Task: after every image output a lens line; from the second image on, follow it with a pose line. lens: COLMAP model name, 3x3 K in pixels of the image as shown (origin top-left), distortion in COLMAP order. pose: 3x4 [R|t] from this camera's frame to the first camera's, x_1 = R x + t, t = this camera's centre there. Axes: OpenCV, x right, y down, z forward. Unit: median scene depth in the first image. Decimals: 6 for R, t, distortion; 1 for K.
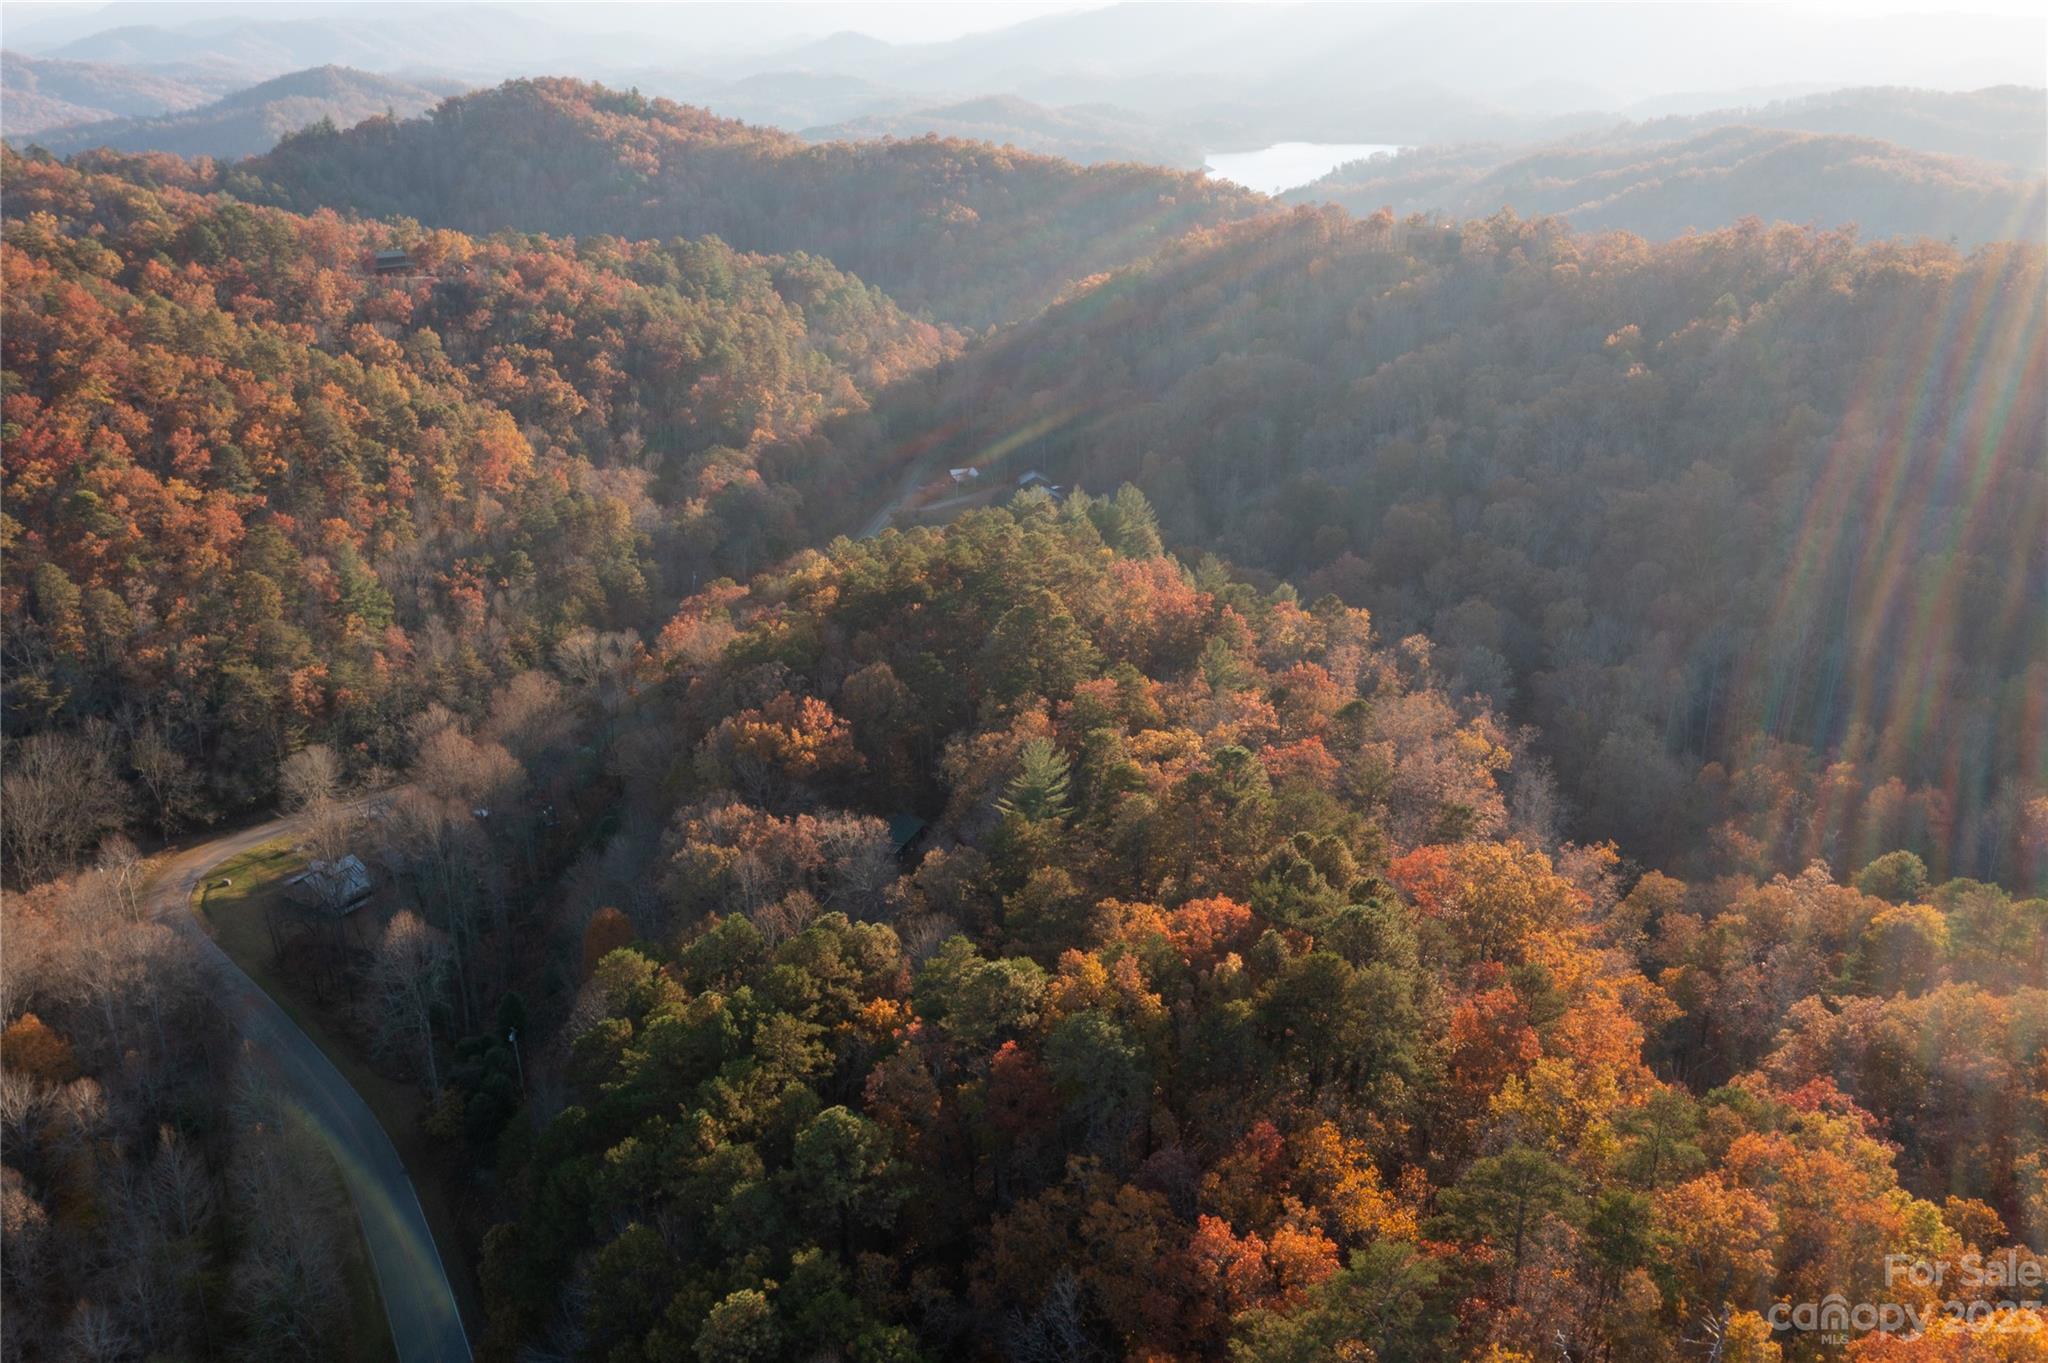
lens RADIAL K [[1654.0, 0, 1024.0], [0, 1654.0, 681.5], [0, 0, 1]] dist [0.007377, 0.003056]
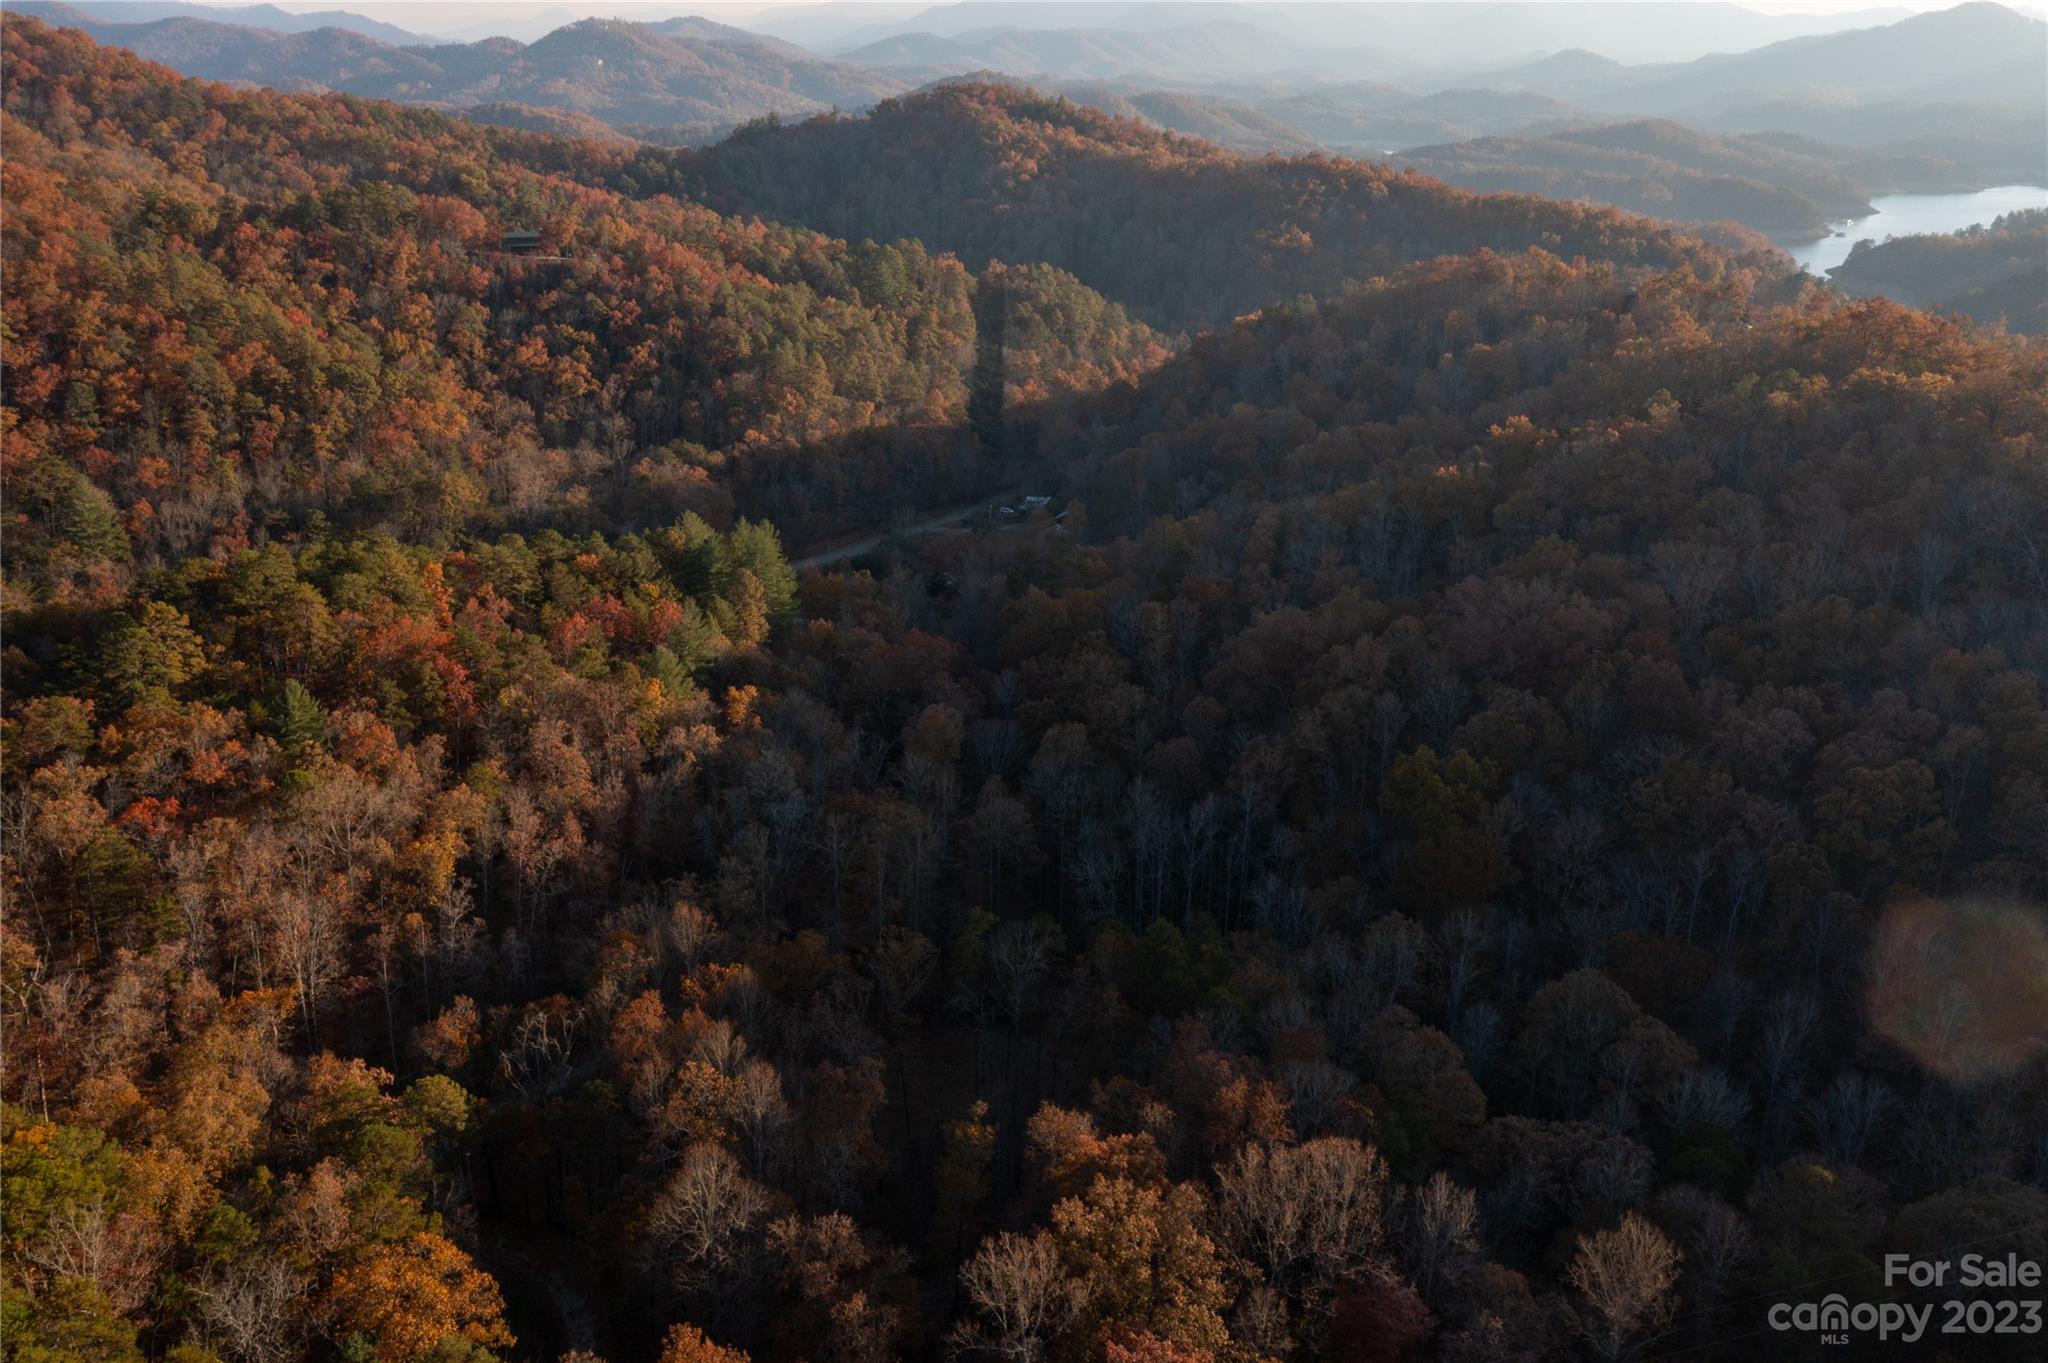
lens RADIAL K [[1665.4, 0, 1032.3], [0, 1665.4, 659.4], [0, 0, 1]] dist [0.011995, 0.000853]
pose [[0.907461, 0.162947, -0.387250, 0.389970], [-0.171436, 0.985112, 0.012783, -0.055359], [0.383567, 0.054789, 0.921886, 0.137022]]
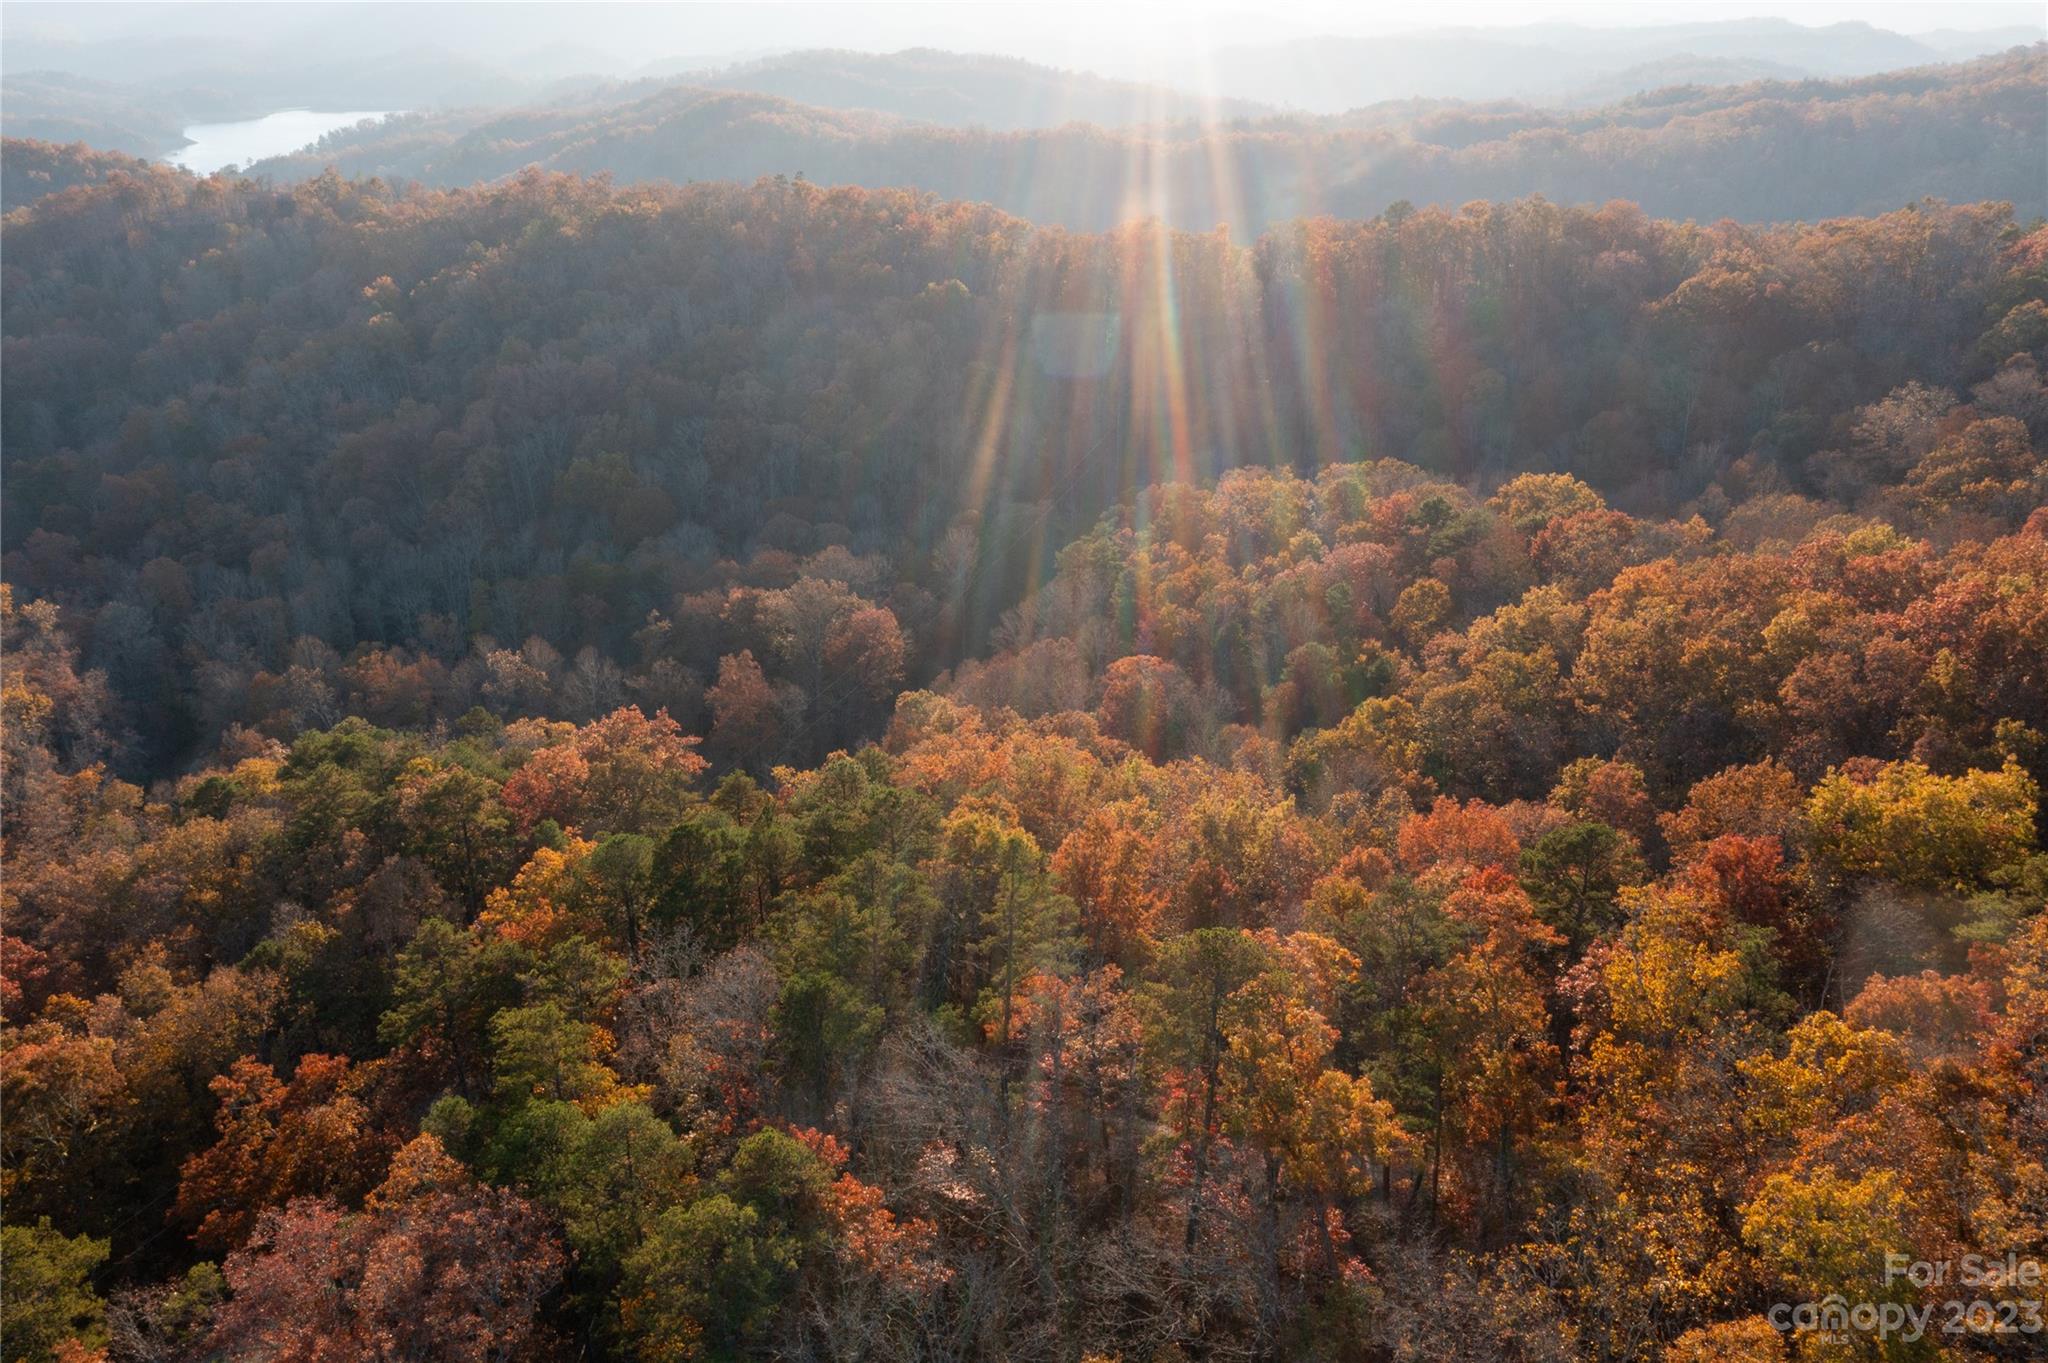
lens RADIAL K [[1654.0, 0, 1024.0], [0, 1654.0, 681.5], [0, 0, 1]] dist [0.007377, 0.003056]
pose [[0.868242, -0.182352, 0.461415, 0.151832], [0.173763, 0.982868, 0.061461, 0.033050], [-0.464718, 0.026814, 0.885053, -0.082532]]
